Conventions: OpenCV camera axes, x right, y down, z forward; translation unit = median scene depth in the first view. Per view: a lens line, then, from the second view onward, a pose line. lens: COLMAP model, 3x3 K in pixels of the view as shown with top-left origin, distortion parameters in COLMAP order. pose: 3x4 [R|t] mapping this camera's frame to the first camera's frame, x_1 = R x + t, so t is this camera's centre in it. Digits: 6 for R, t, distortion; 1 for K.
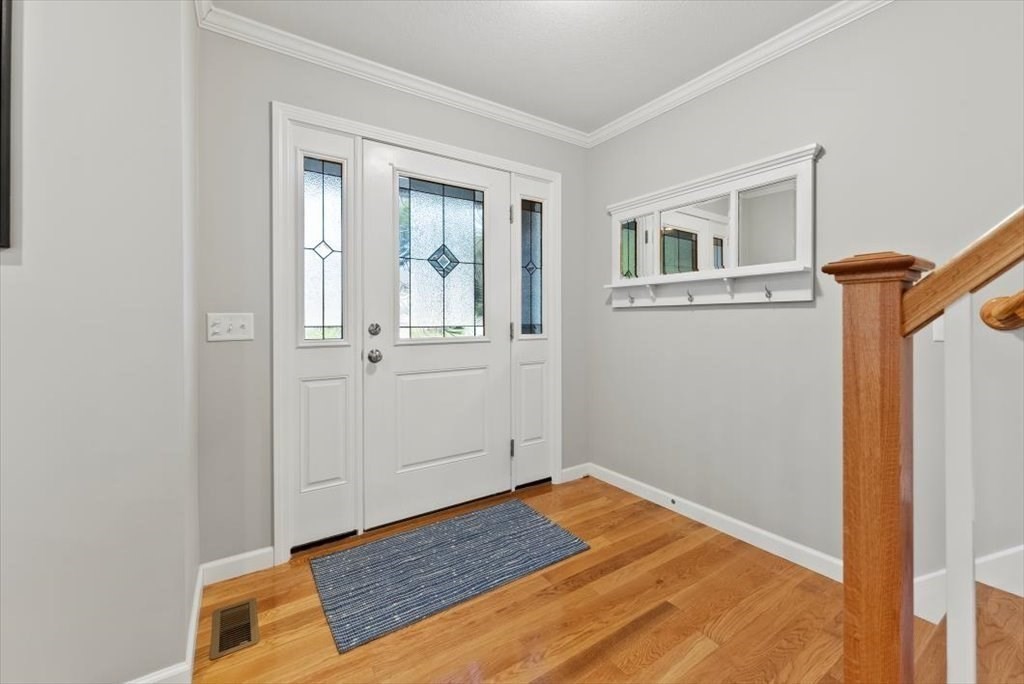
lens RADIAL K [[412.3, 0, 517.3], [0, 412.3, 326.5], [0, 0, 1]] dist [0.003598, -0.000551]
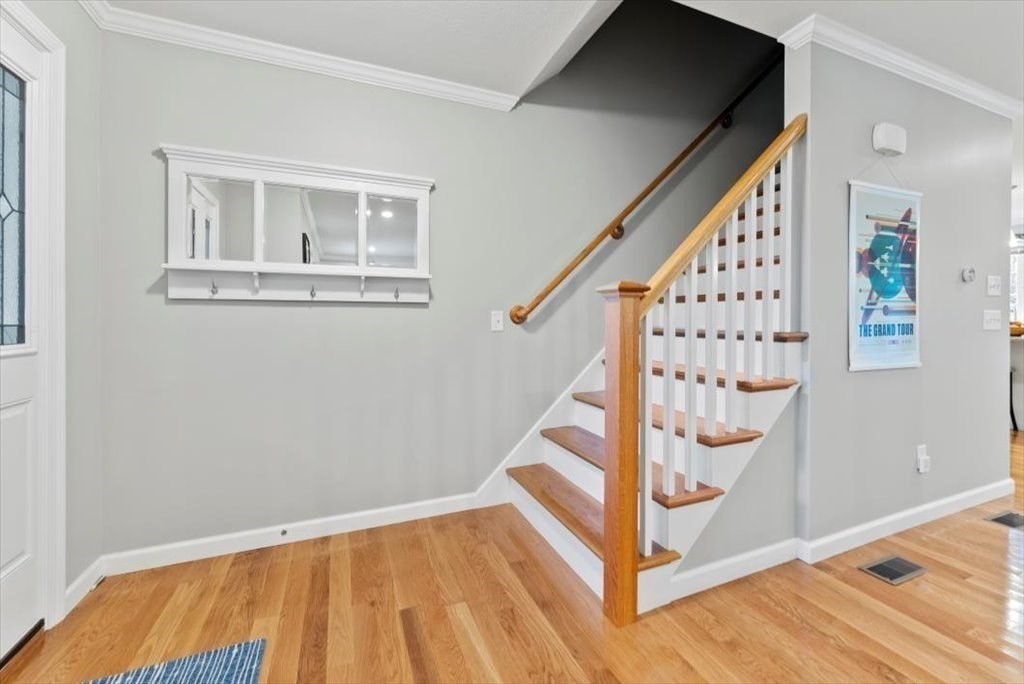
lens RADIAL K [[412.3, 0, 516.7], [0, 412.3, 324.8], [0, 0, 1]] dist [0.003598, -0.000551]
pose [[0.216761, -0.010015, 0.976173, -0.377814], [0.013470, 0.999883, 0.007267, -0.000624], [-0.976132, 0.011574, 0.216871, 0.387480]]
